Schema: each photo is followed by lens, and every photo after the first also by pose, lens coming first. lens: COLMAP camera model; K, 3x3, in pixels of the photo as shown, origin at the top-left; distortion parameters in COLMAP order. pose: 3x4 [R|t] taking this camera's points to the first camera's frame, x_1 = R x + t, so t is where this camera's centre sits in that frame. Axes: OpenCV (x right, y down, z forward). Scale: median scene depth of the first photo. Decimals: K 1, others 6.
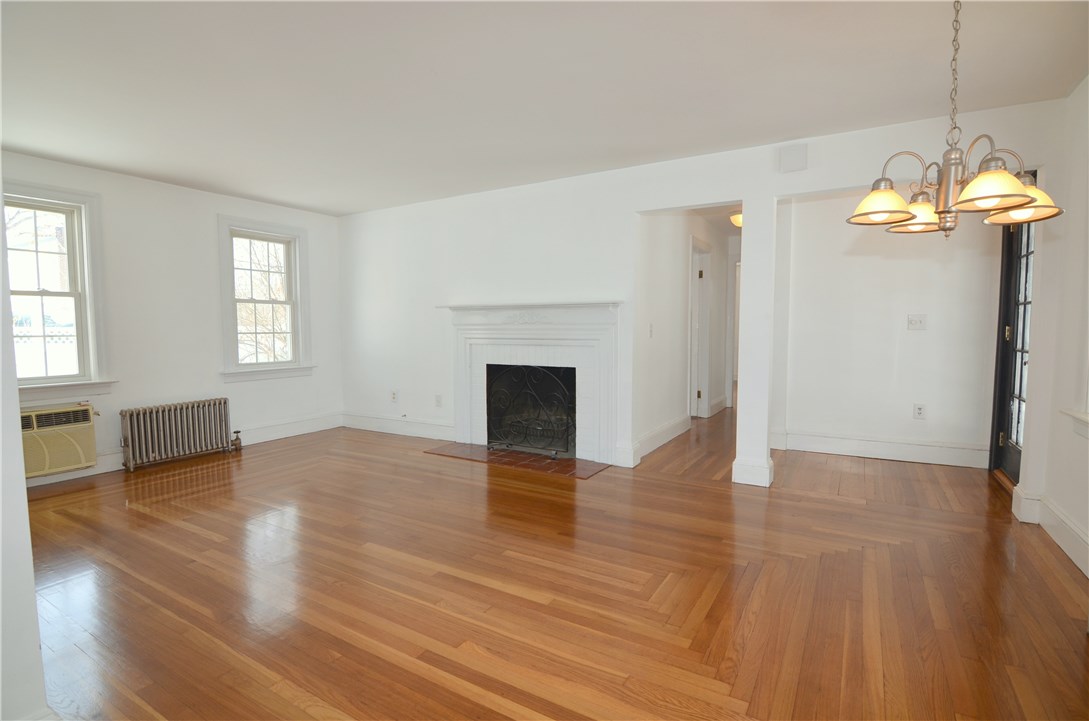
lens RADIAL K [[522.5, 0, 544.5], [0, 522.5, 363.7], [0, 0, 1]] dist [-0.000787, -0.010433]
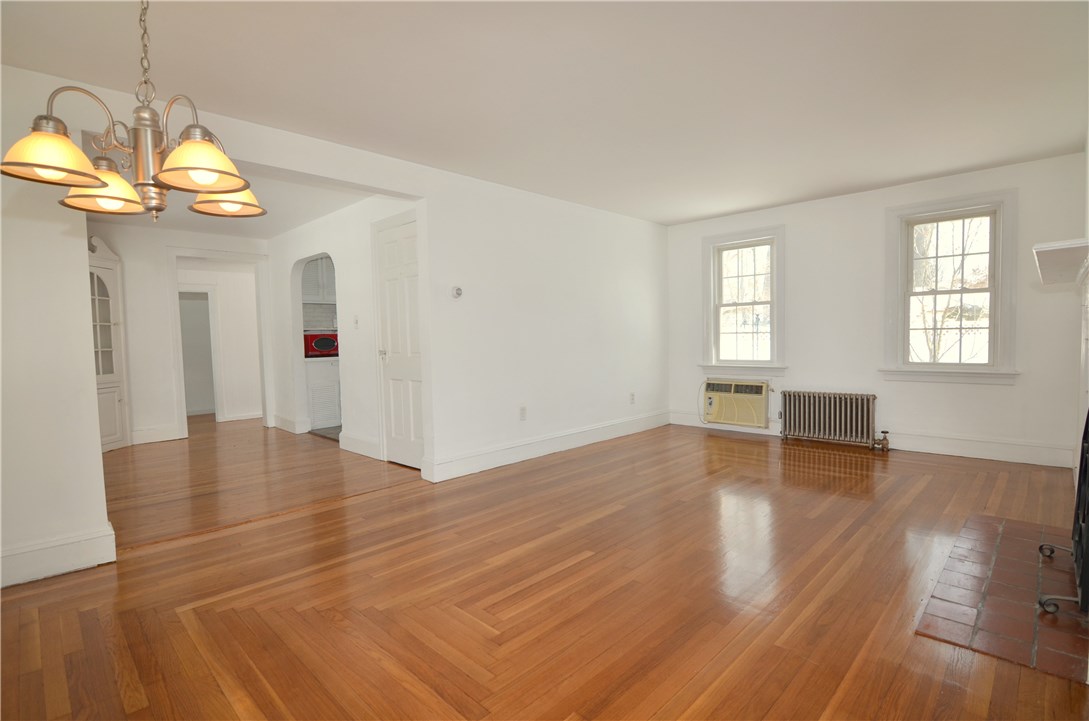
lens RADIAL K [[522.5, 0, 544.5], [0, 522.5, 363.7], [0, 0, 1]] dist [-0.000787, -0.010433]
pose [[-0.232167, 0.060982, -0.970763, 0.576434], [-0.044232, 0.996338, 0.073167, -0.044864], [0.971670, 0.059926, -0.228619, 0.718806]]
